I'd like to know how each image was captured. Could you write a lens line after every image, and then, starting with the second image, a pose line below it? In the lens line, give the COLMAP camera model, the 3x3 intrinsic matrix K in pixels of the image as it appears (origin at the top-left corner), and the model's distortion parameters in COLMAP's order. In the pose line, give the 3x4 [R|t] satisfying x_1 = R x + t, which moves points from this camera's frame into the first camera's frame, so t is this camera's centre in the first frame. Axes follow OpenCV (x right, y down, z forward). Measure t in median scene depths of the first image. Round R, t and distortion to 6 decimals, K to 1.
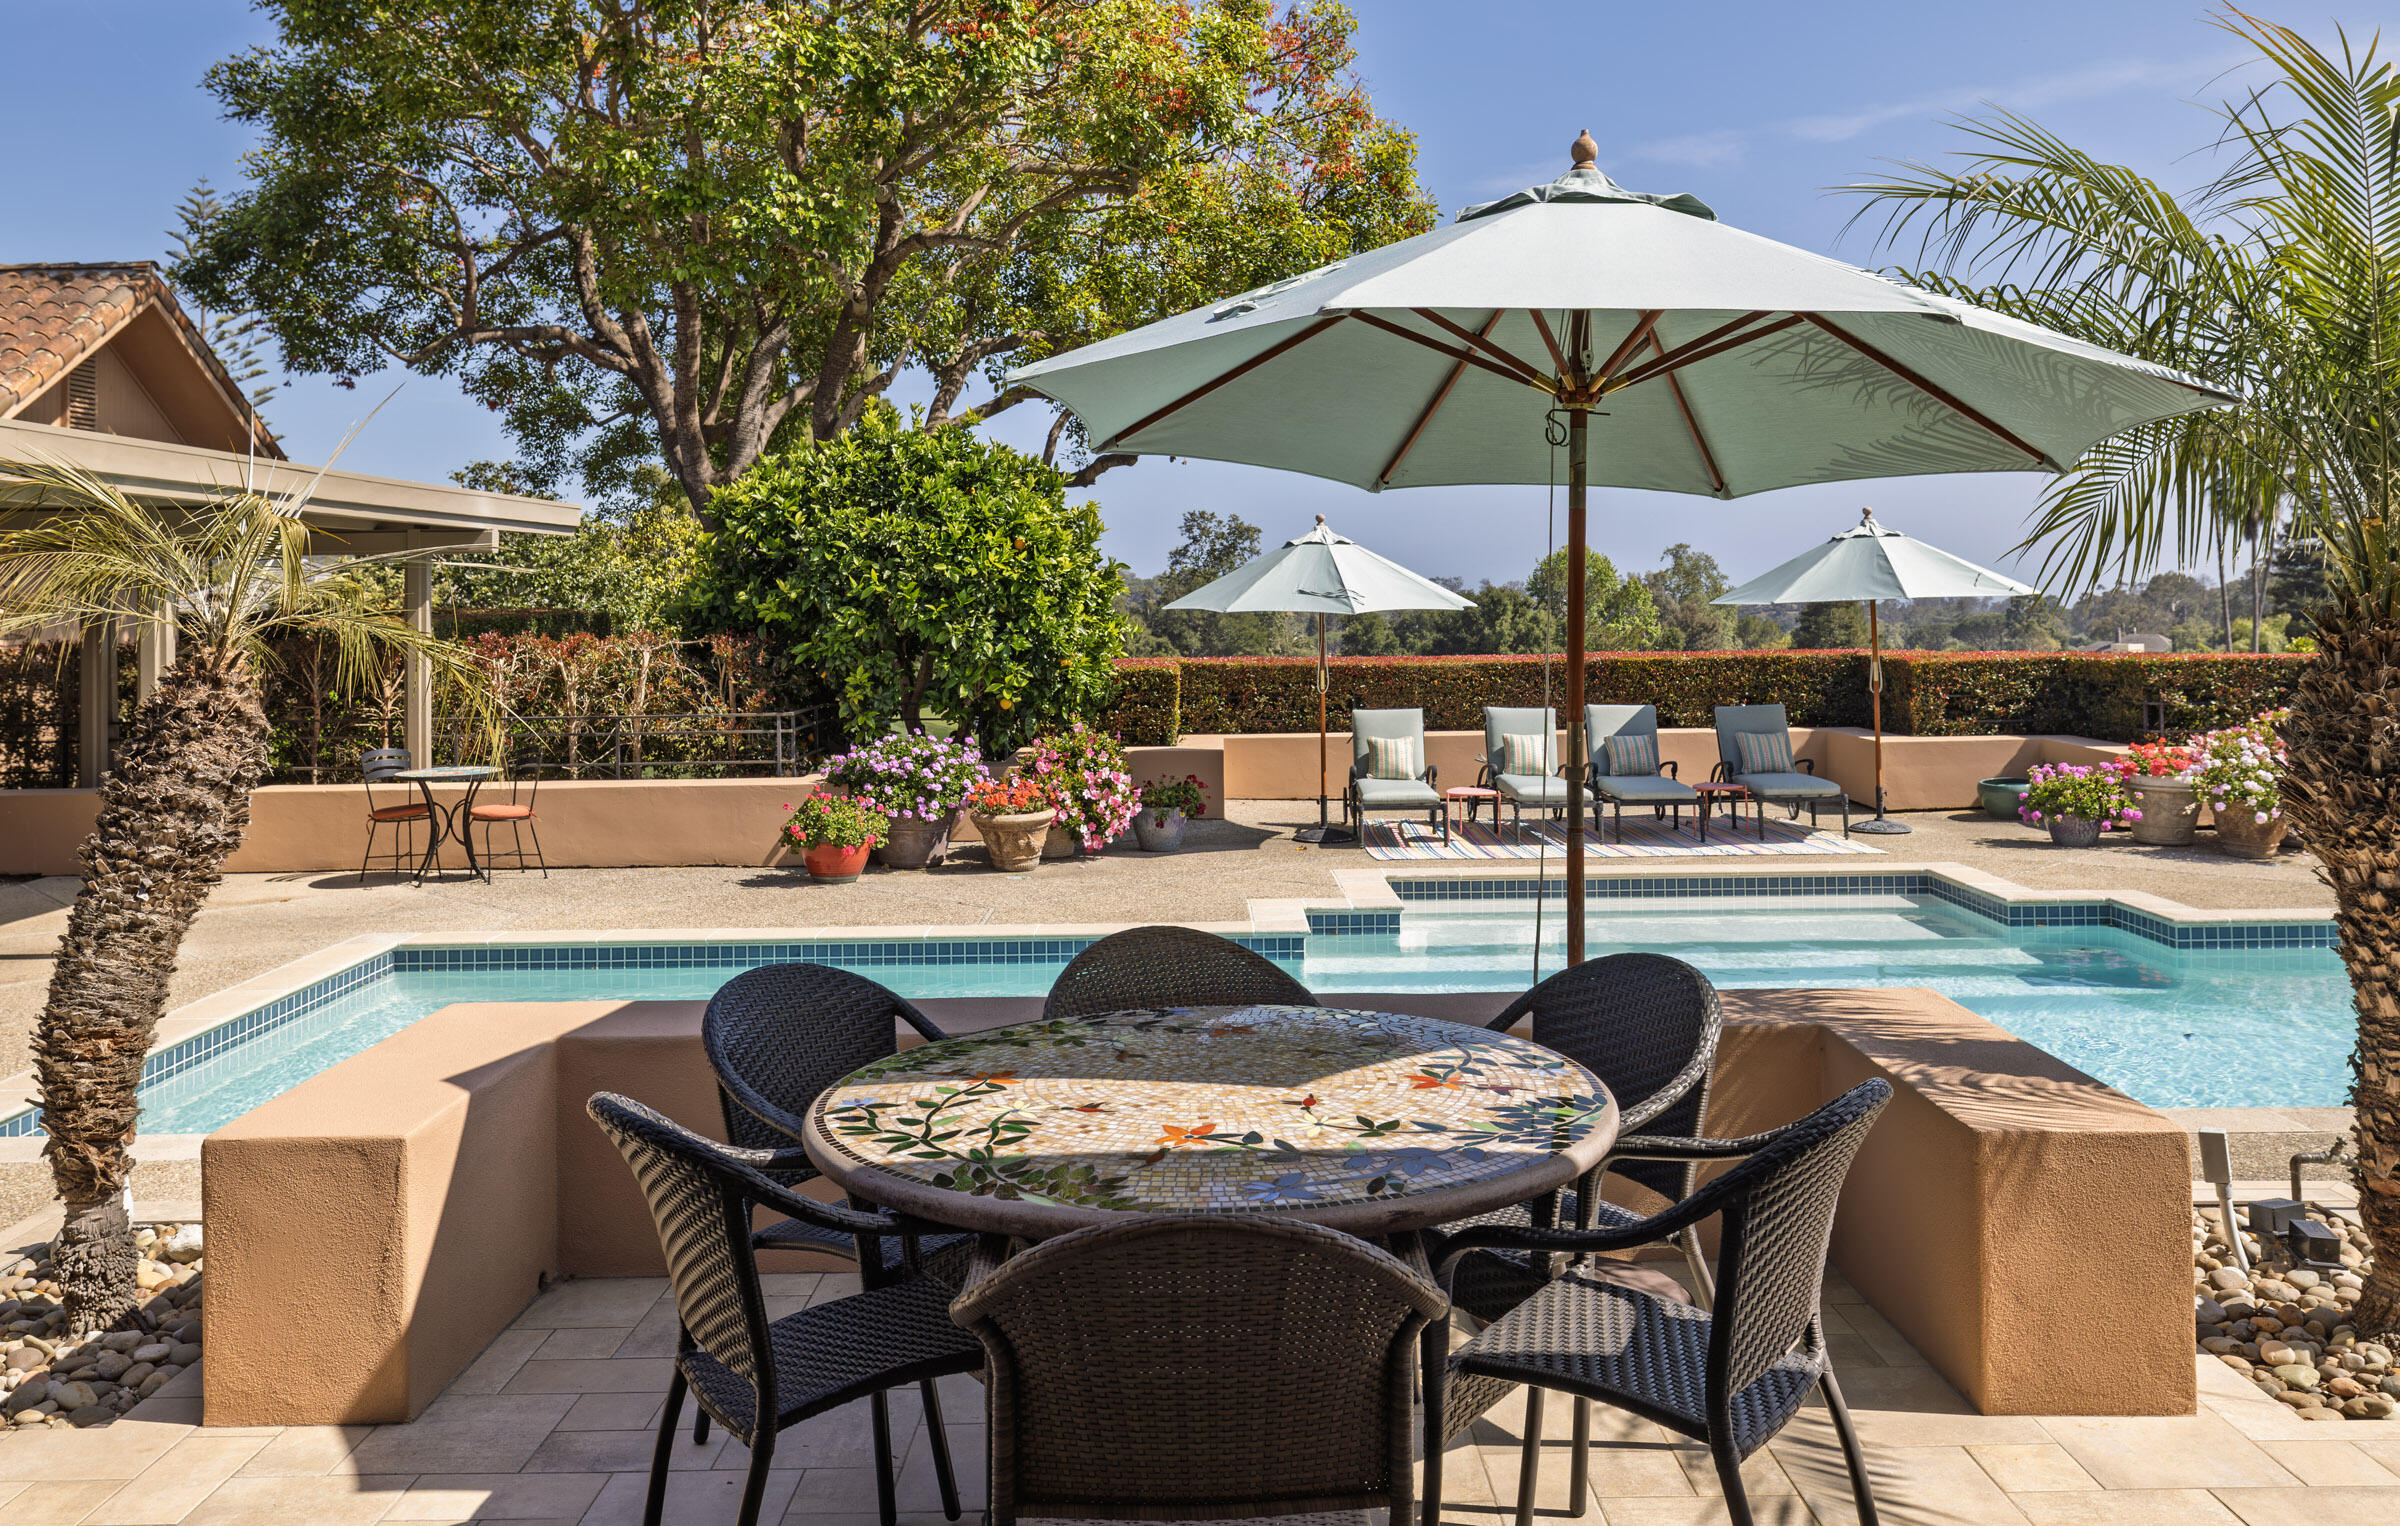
lens RADIAL K [[1860.8, 0, 1200.3], [0, 1860.8, 717.9], [0, 0, 1]] dist [-0.006788, -0.001237]
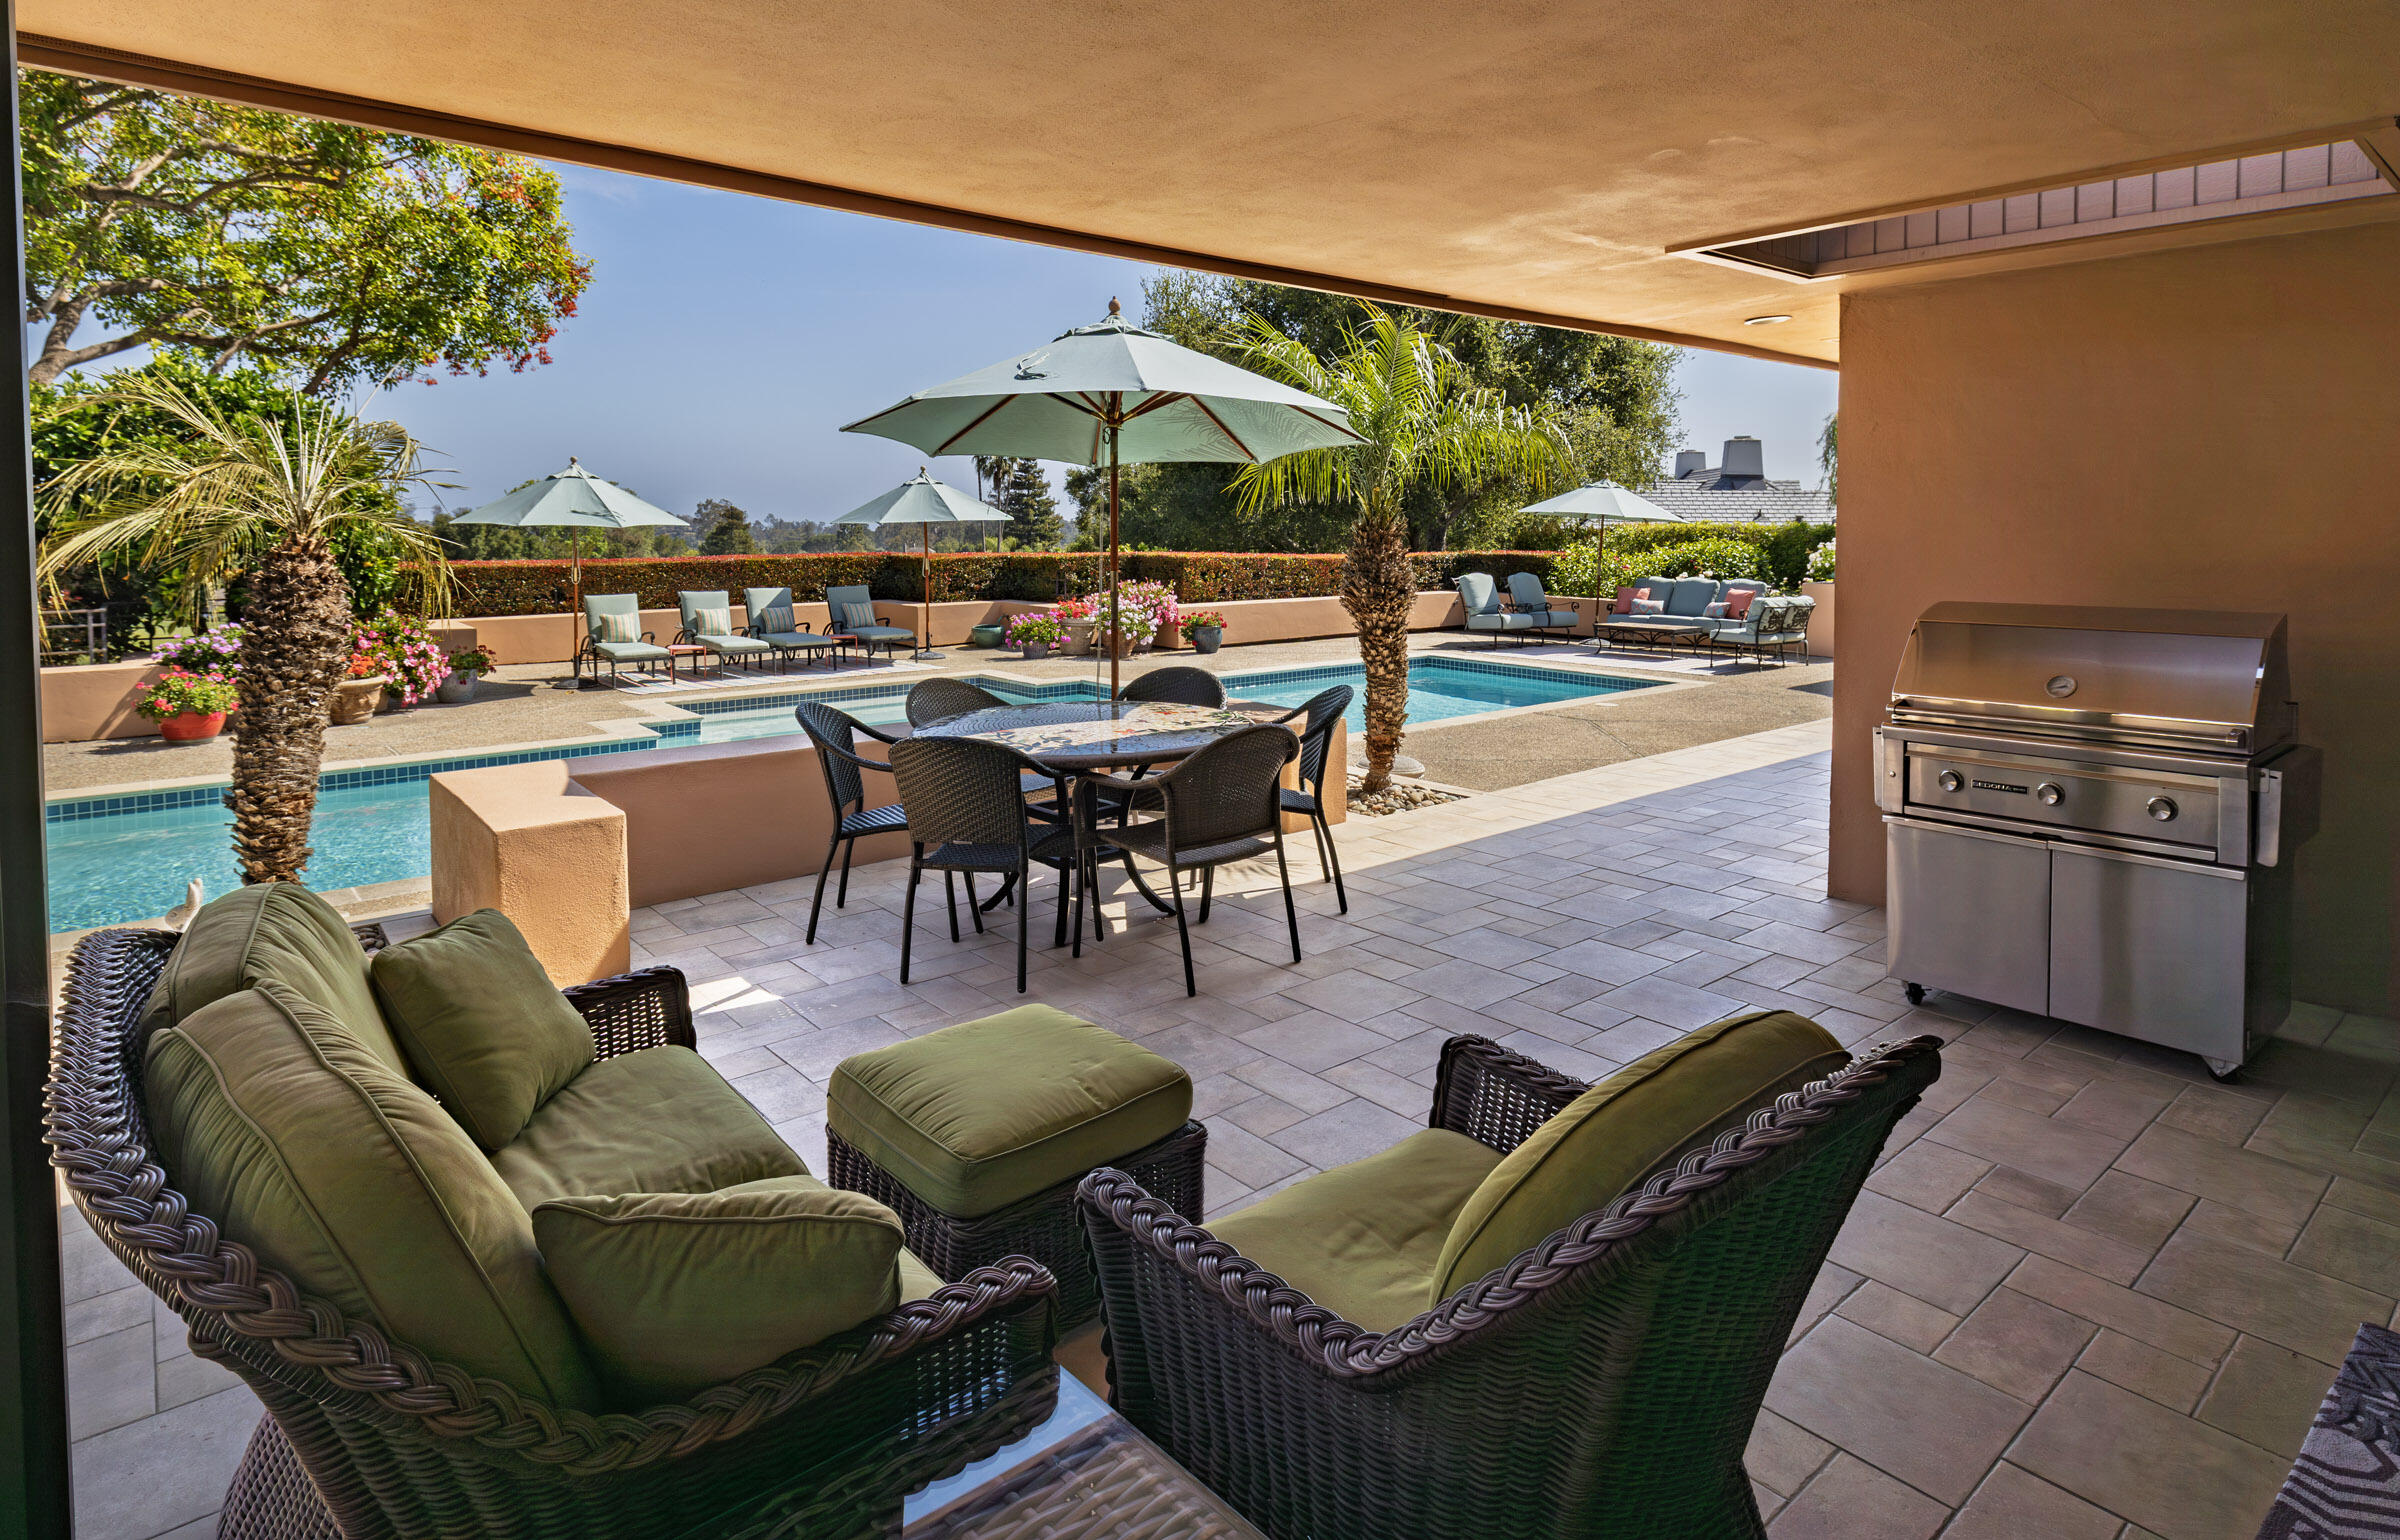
lens RADIAL K [[1267.8, 0, 1200.0], [0, 1267.8, 770.0], [0, 0, 1]] dist [0.000554, -0.000049]
pose [[0.769600, -0.113105, 0.628430, -0.203066], [0.032264, 0.989818, 0.138636, 0.009313], [-0.637711, -0.086418, 0.765413, -0.073070]]
